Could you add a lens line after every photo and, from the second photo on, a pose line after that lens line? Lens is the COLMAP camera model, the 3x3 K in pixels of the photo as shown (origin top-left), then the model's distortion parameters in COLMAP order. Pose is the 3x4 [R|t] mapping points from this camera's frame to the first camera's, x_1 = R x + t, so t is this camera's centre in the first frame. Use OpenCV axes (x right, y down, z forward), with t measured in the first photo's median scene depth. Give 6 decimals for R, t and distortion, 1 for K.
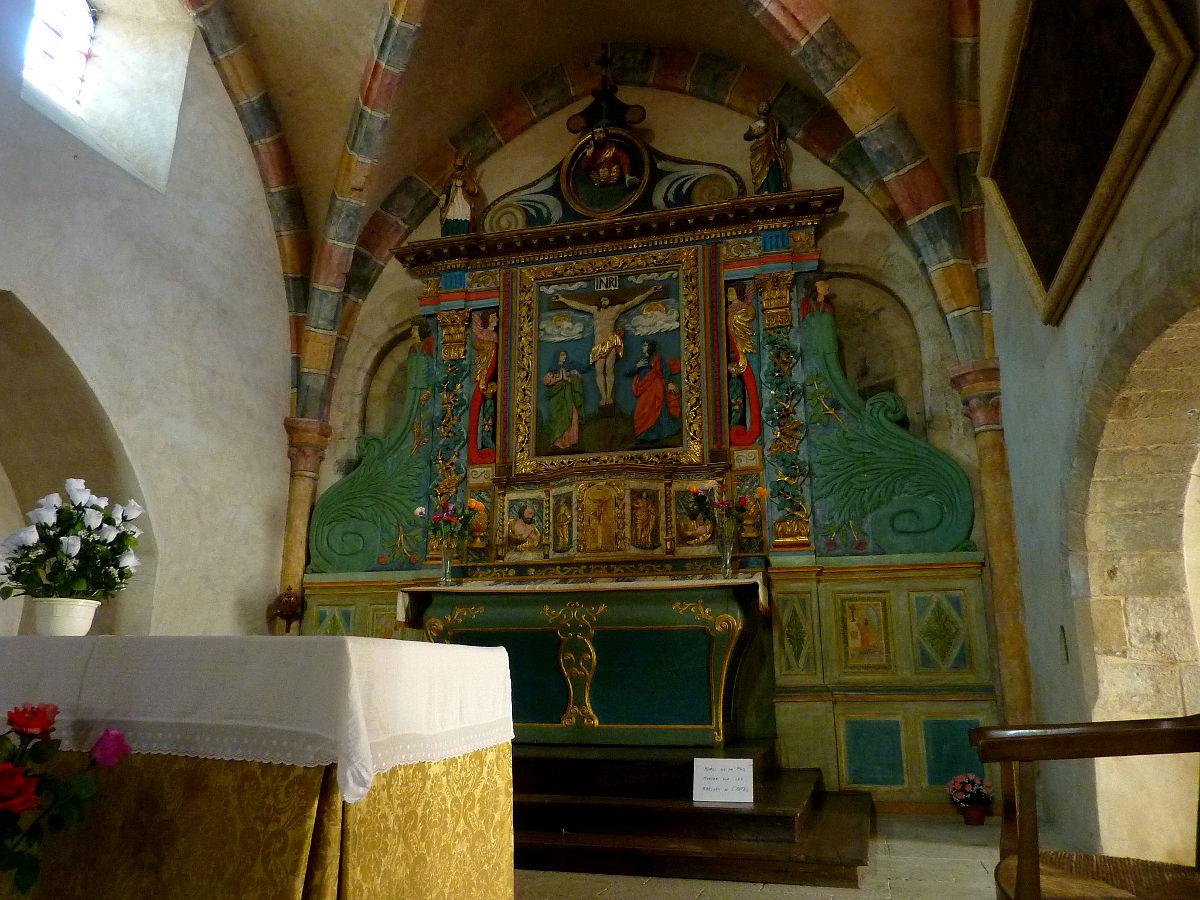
lens RADIAL K [[885.4, 0, 598.1], [0, 885.4, 446.4], [0, 0, 1]] dist [-0.016413, -0.016344]
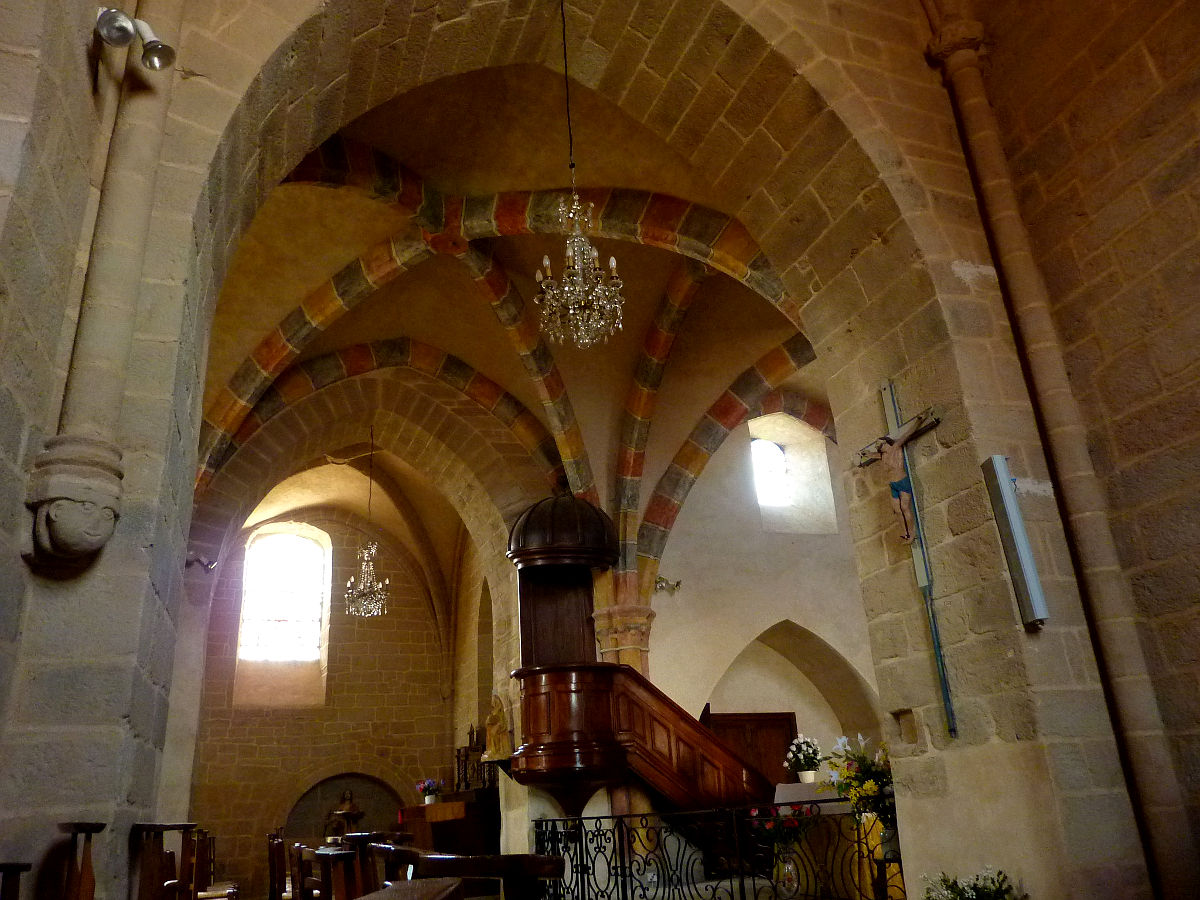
lens RADIAL K [[885.4, 0, 598.1], [0, 885.4, 446.4], [0, 0, 1]] dist [-0.016413, -0.016344]
pose [[0.588183, -0.339721, -0.733914, 0.487814], [0.263394, 0.938484, -0.223321, -0.120311], [0.764633, -0.061955, 0.641481, -0.454715]]
